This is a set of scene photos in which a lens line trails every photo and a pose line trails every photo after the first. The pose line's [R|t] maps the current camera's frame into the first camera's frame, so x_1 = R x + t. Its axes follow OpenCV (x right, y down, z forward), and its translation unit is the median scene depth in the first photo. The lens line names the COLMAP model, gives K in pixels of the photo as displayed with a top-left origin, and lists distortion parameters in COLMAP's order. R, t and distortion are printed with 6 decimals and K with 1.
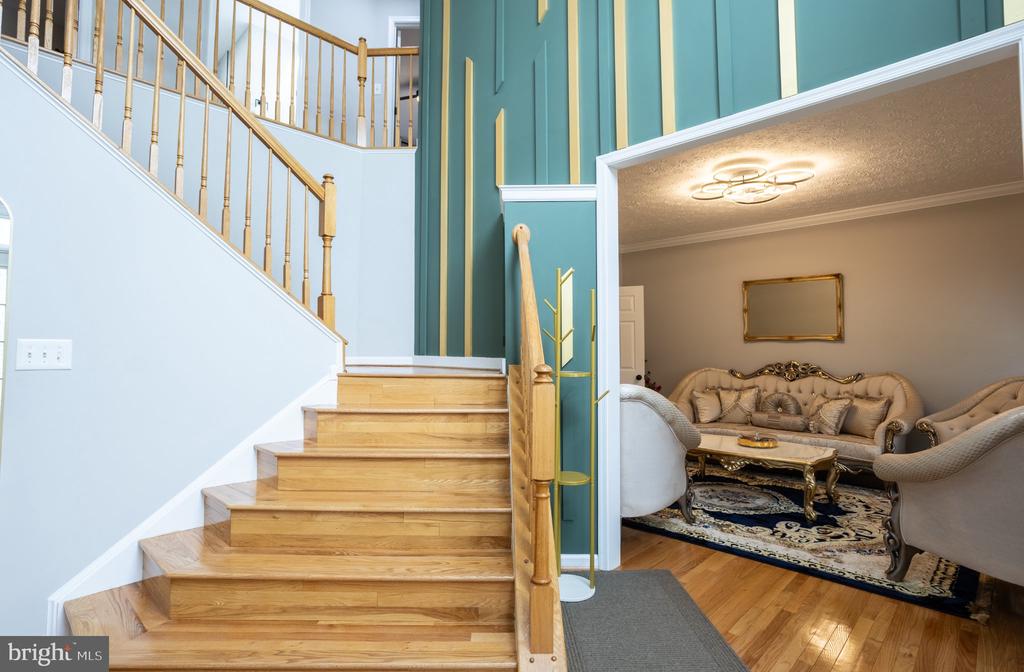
lens RADIAL K [[516.4, 0, 512.5], [0, 516.4, 330.9], [0, 0, 1]] dist [-0.003101, 0.003203]
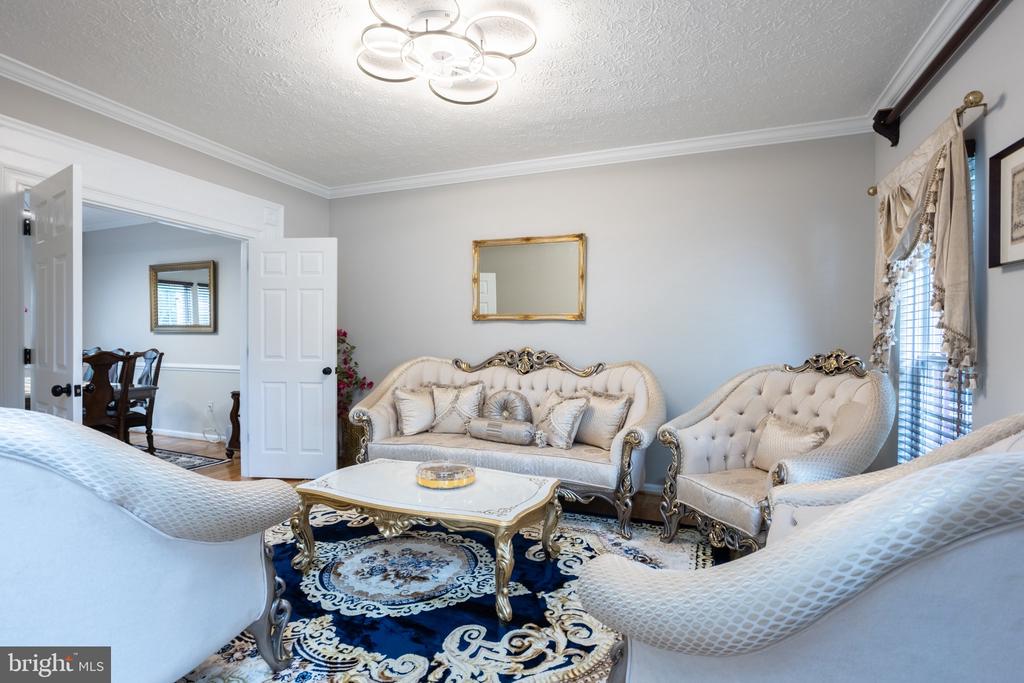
lens RADIAL K [[499.0, 0, 517.8], [0, 499.0, 347.7], [0, 0, 1]] dist [-0.029177, 0.007522]
pose [[0.923792, 0.005059, 0.382862, 0.280598], [-0.025281, 0.998537, 0.047806, 0.026462], [-0.382060, -0.053842, 0.922568, 0.369583]]
